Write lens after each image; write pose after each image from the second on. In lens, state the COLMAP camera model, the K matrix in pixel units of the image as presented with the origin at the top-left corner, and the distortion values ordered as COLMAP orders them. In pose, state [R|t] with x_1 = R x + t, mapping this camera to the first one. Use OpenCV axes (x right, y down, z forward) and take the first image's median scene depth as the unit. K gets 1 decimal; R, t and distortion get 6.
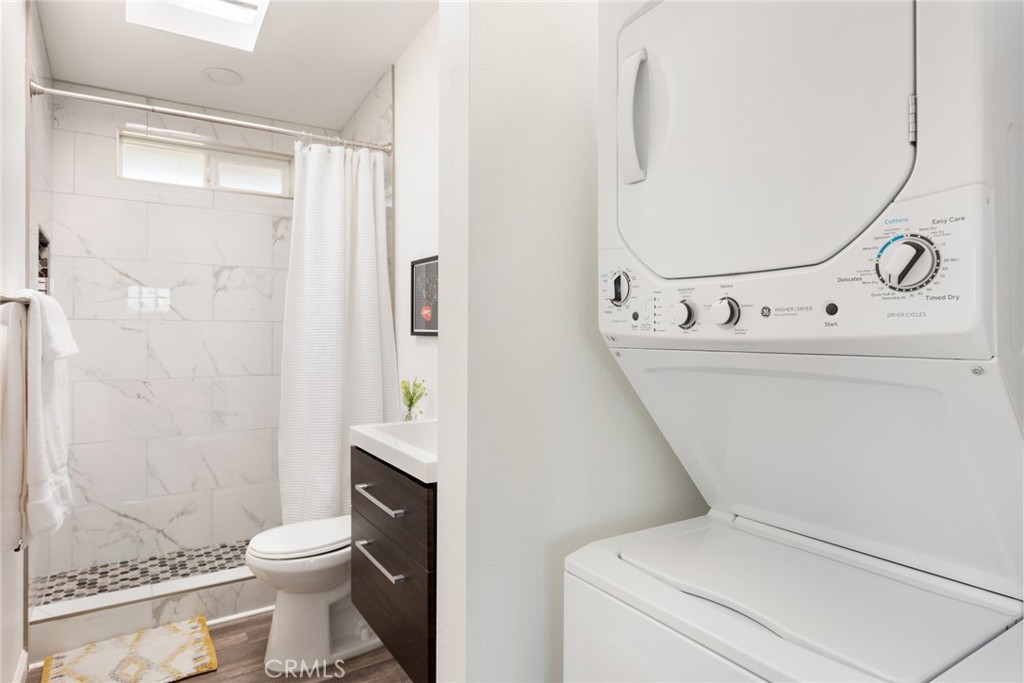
lens RADIAL K [[579.4, 0, 515.1], [0, 579.4, 339.2], [0, 0, 1]] dist [-0.004370, -0.000060]
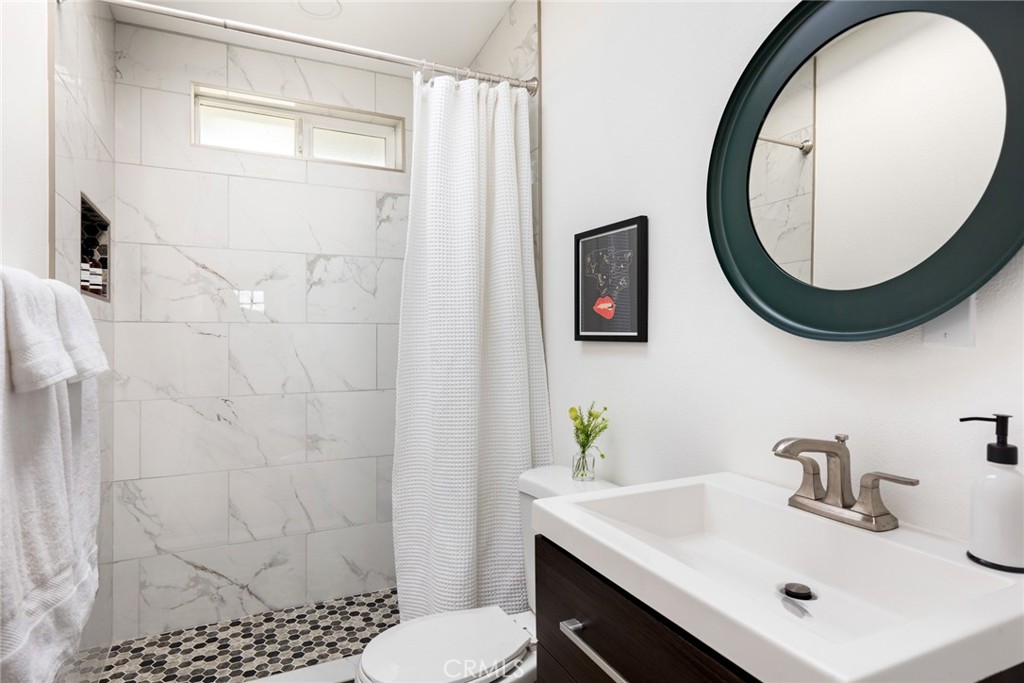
lens RADIAL K [[543.8, 0, 509.0], [0, 543.8, 342.3], [0, 0, 1]] dist [0.001100, -0.000725]
pose [[0.992167, -0.003531, -0.124872, -0.165072], [0.003595, 0.999993, 0.000289, -0.004843], [0.124870, -0.000735, 0.992173, 0.316427]]
